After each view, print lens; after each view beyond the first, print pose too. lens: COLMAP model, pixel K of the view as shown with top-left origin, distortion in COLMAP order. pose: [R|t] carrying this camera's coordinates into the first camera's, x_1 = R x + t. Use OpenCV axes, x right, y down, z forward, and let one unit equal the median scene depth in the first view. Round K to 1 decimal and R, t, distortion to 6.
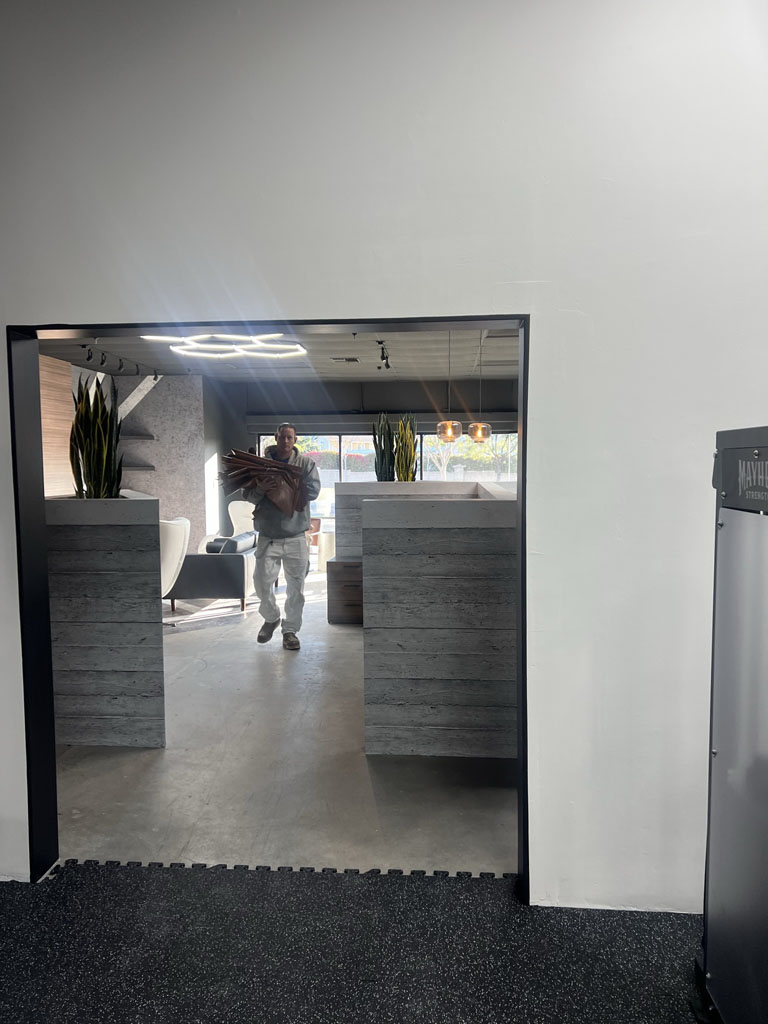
lens RADIAL K [[758.3, 0, 385.4], [0, 758.3, 516.9], [0, 0, 1]] dist [0.058383, -0.079054]
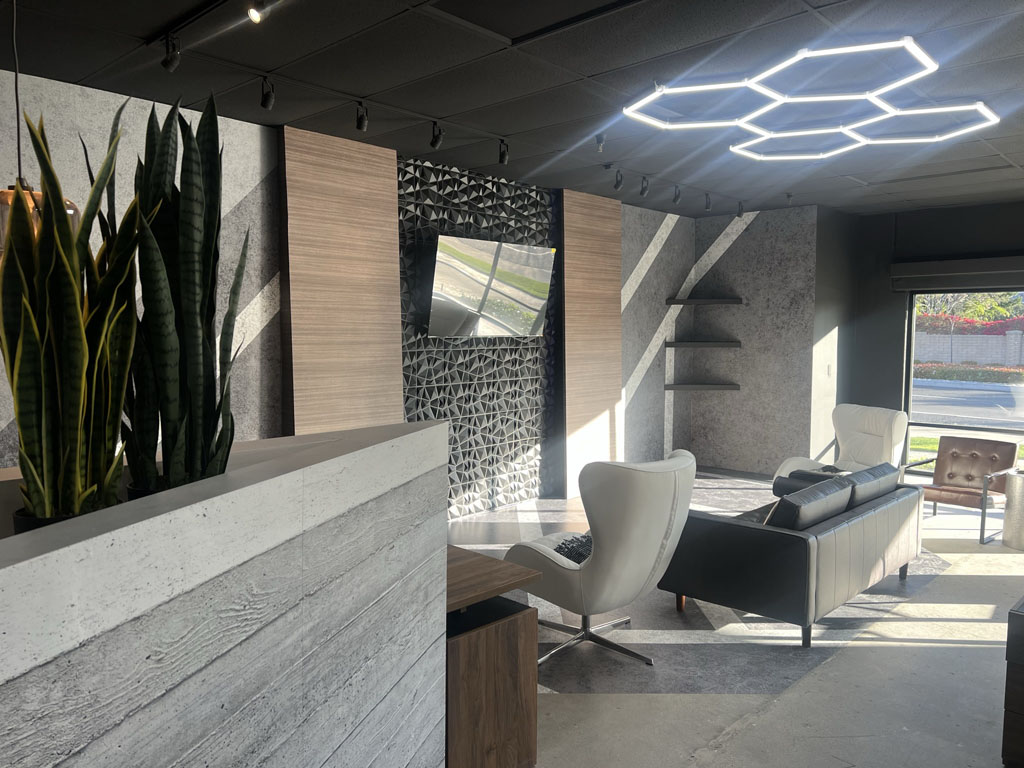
lens RADIAL K [[758.3, 0, 504.5], [0, 758.3, 390.9], [0, 0, 1]] dist [0.058383, -0.079054]
pose [[0.771836, 0.057386, -0.633227, -0.021283], [-0.050210, 0.998310, 0.029271, -0.030745], [0.633836, 0.009202, 0.773413, 0.316219]]
